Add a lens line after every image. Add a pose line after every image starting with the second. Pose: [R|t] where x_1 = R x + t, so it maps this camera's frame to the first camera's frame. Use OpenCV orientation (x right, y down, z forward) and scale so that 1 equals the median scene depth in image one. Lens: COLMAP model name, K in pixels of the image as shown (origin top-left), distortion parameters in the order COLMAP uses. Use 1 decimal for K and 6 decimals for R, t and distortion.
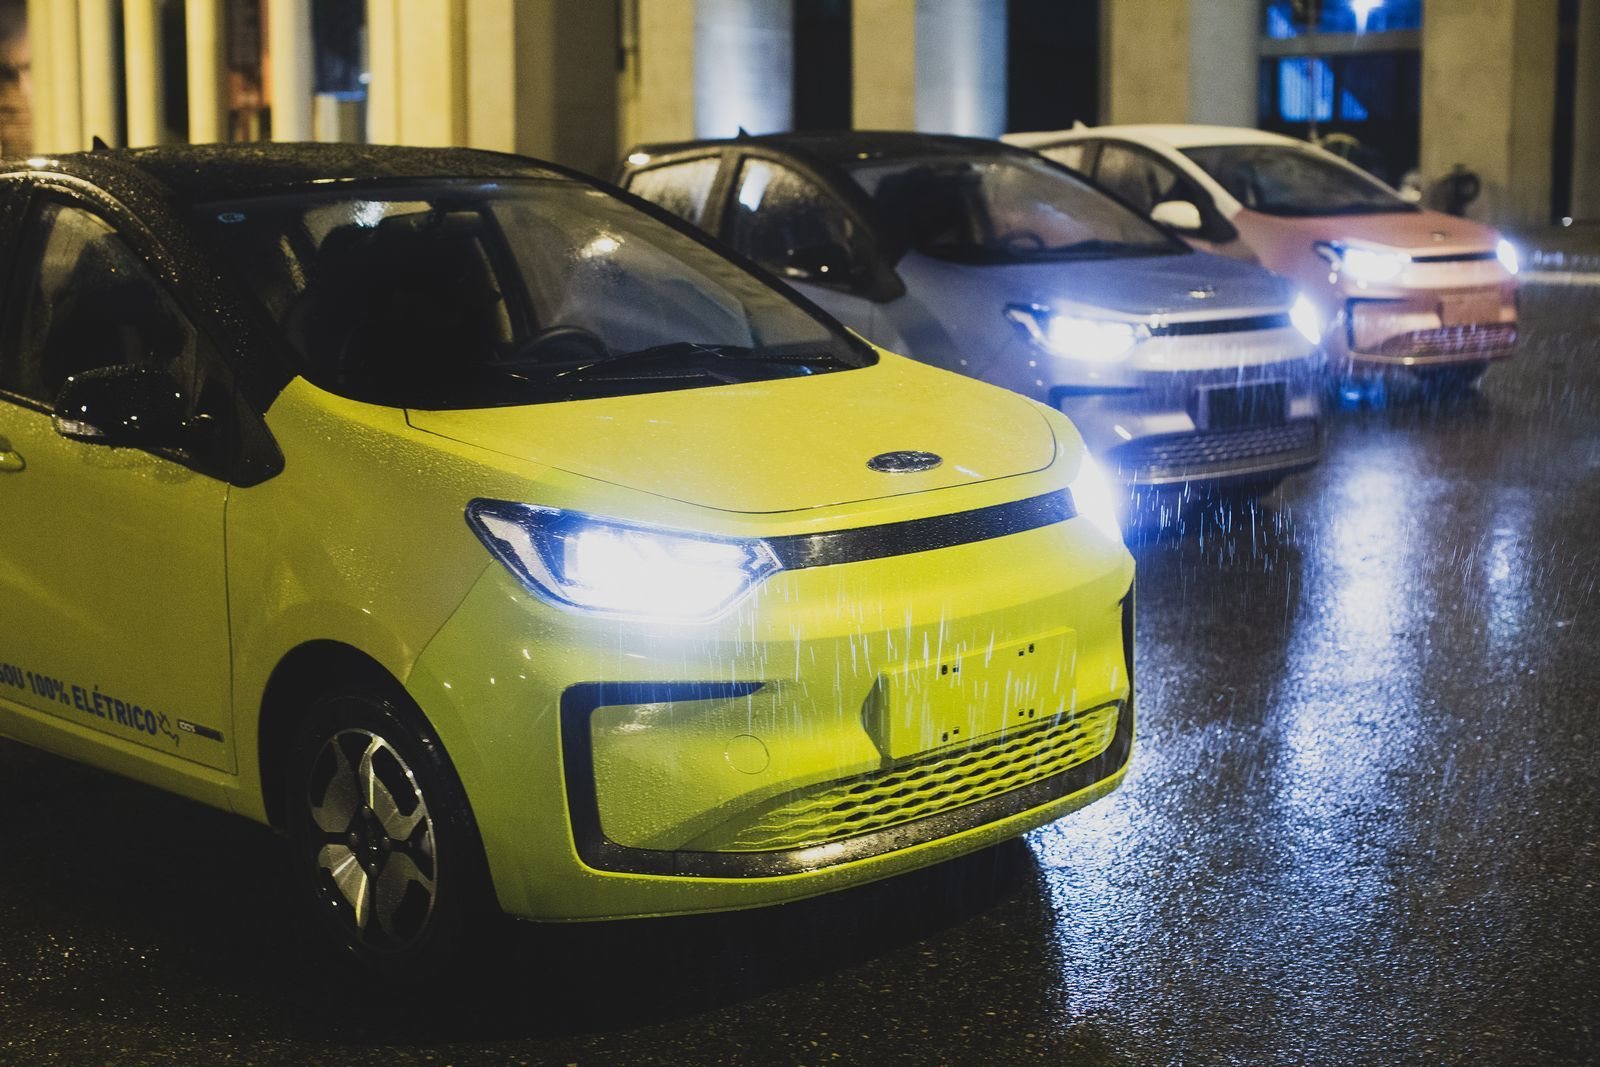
lens RADIAL K [[2345.7, 0, 807.9], [0, 2345.7, 533.7], [0, 0, 1]] dist [-0.102884, 0.000000]
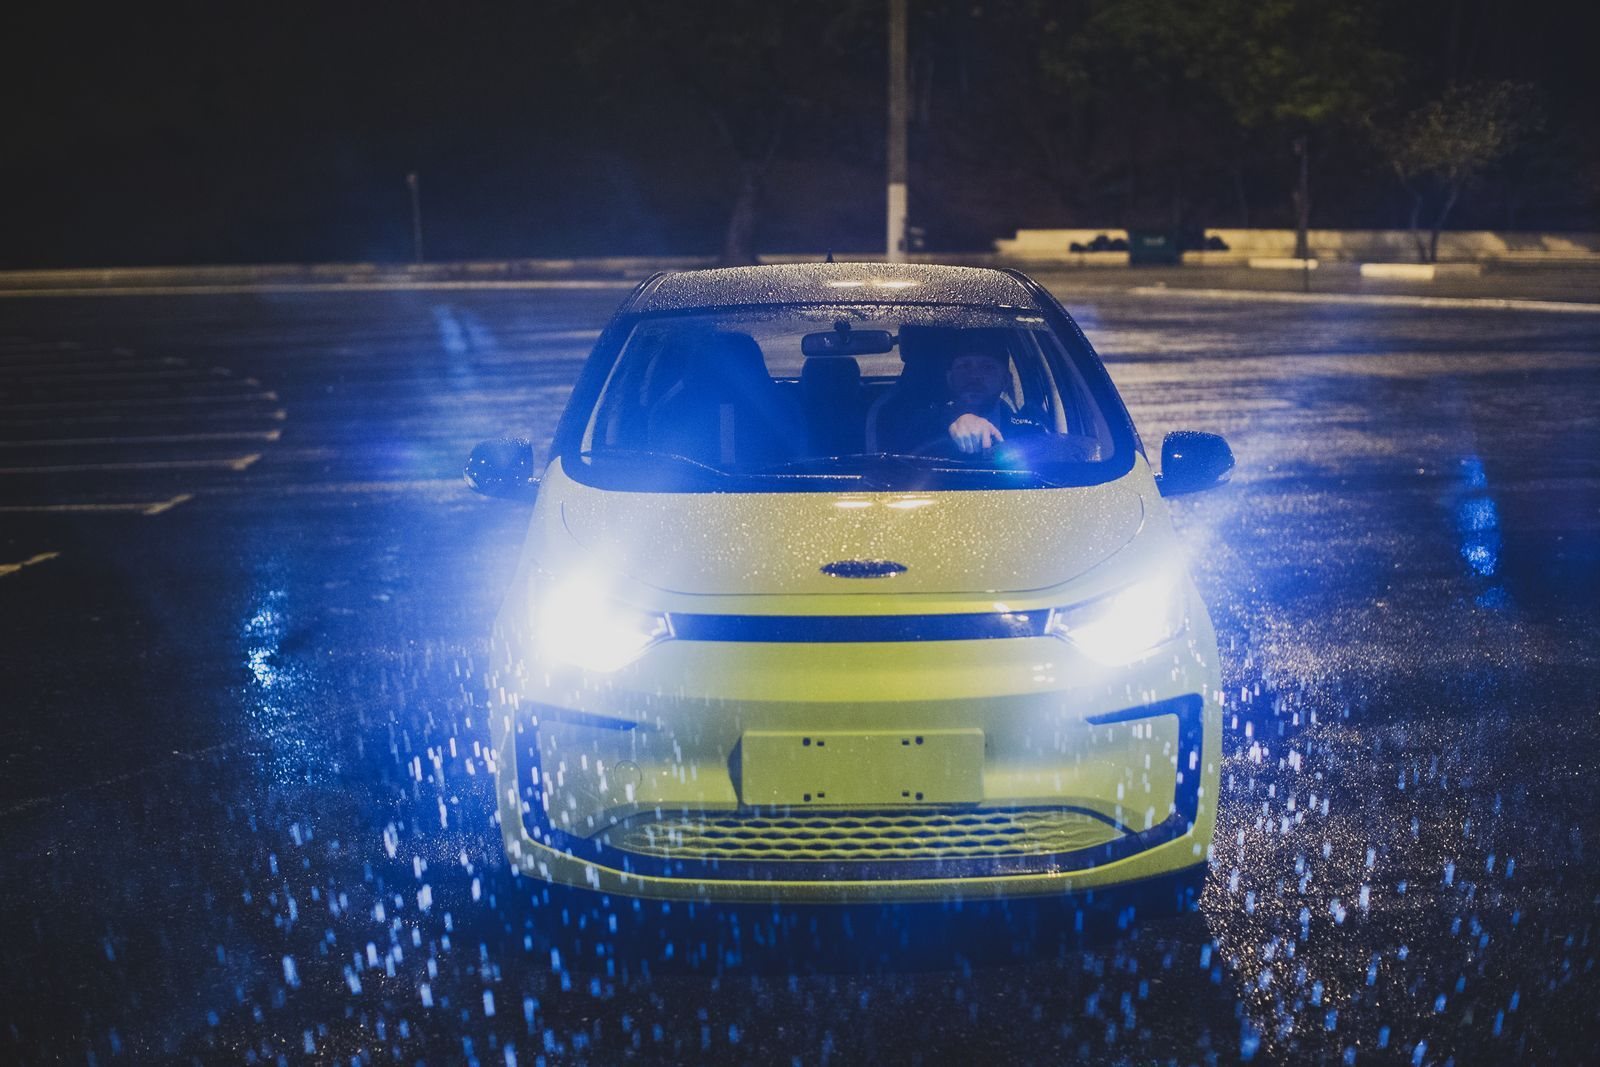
lens RADIAL K [[2345.7, 0, 799.5], [0, 2345.7, 533.2], [0, 0, 1]] dist [-0.102884, 0.000000]
pose [[0.711545, 0.102503, -0.695124, 0.826599], [-0.112994, 0.993119, 0.030782, -0.079753], [0.693496, 0.056642, 0.718231, 0.117207]]
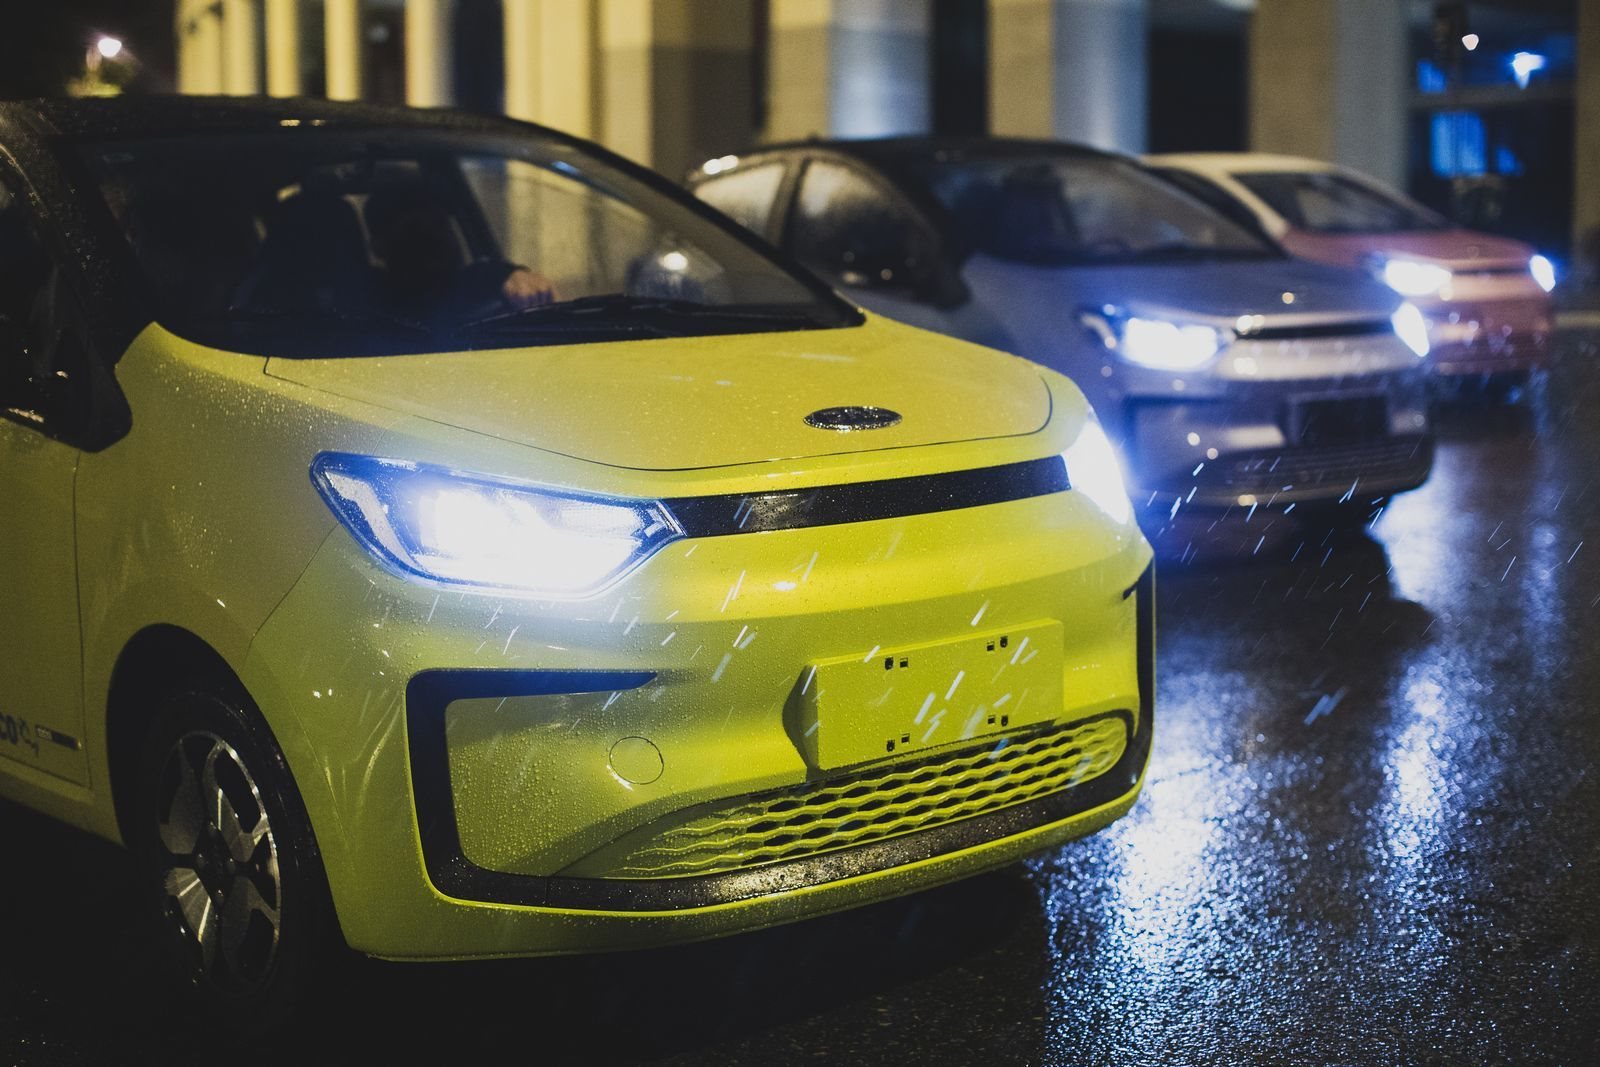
lens RADIAL K [[2345.7, 0, 792.3], [0, 2345.7, 530.4], [0, 0, 1]] dist [-0.102884, 0.000000]
pose [[0.997283, 0.001993, -0.073637, 0.079503], [-0.004328, 0.999492, -0.031577, 0.034997], [0.073537, 0.031810, 0.996785, 0.162022]]
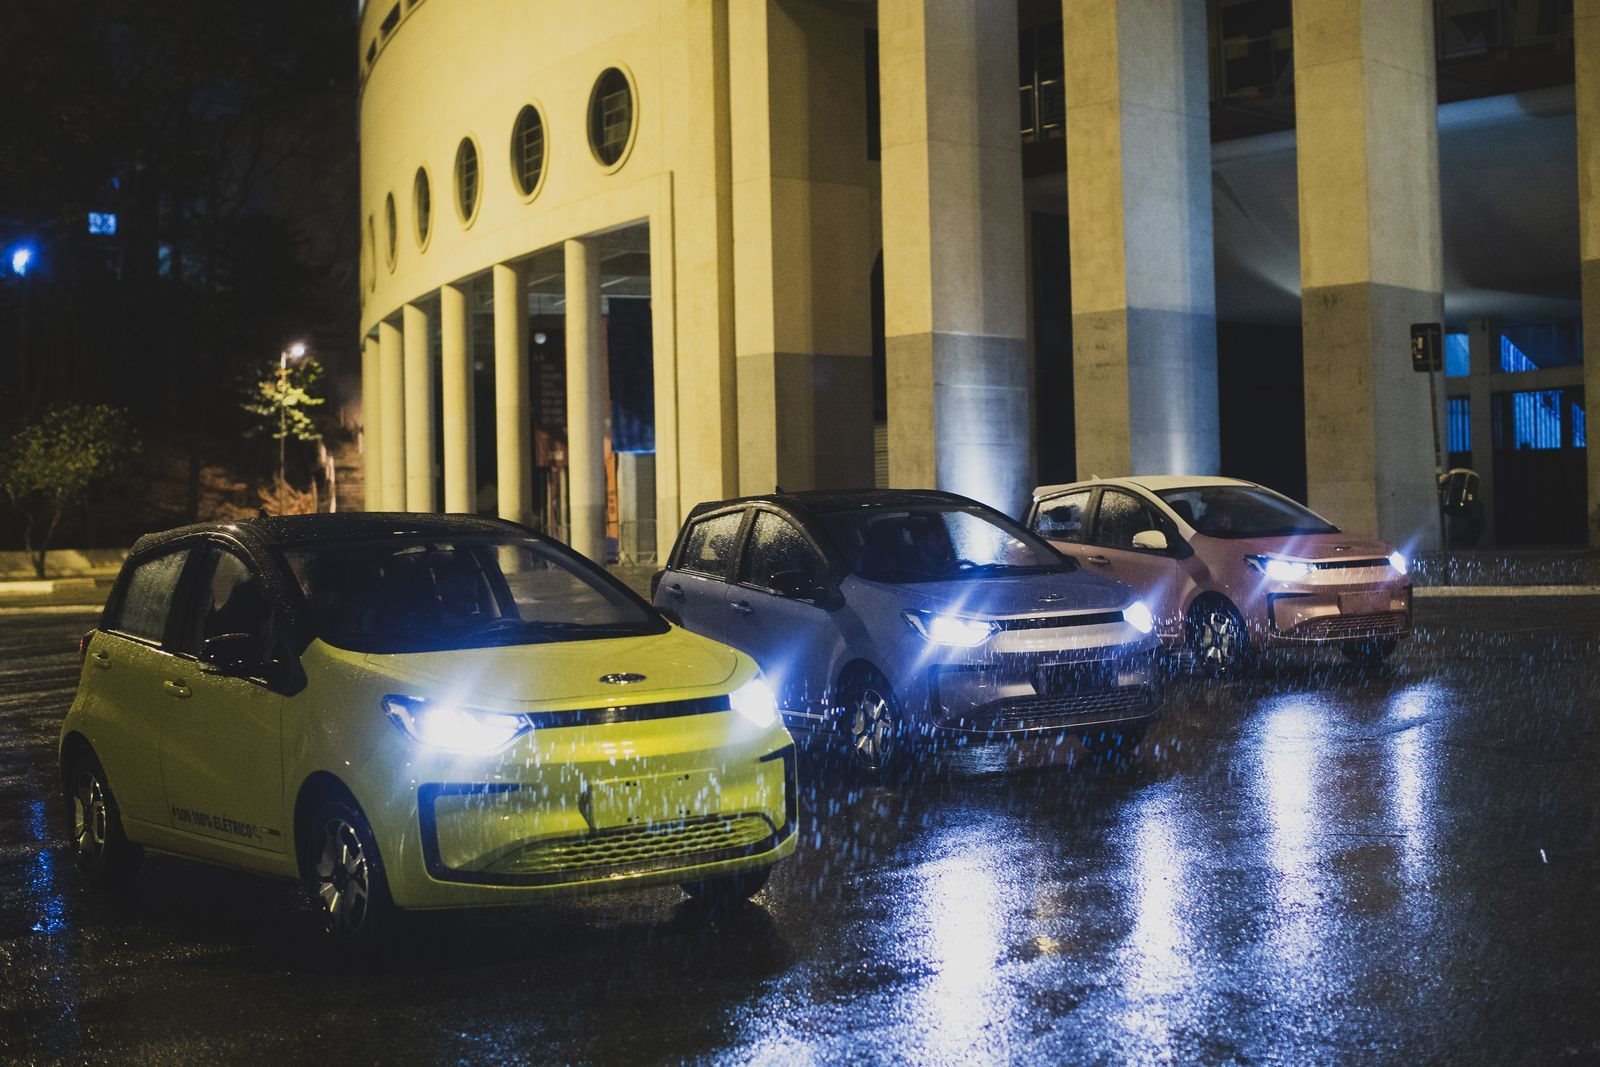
lens RADIAL K [[2345.7, 0, 807.1], [0, 2345.7, 540.3], [0, 0, 1]] dist [-0.102884, 0.000000]
pose [[0.989680, -0.021916, -0.141609, 0.446219], [0.001594, 0.989858, -0.142054, 0.124239], [0.143286, 0.140362, 0.979677, -0.817683]]
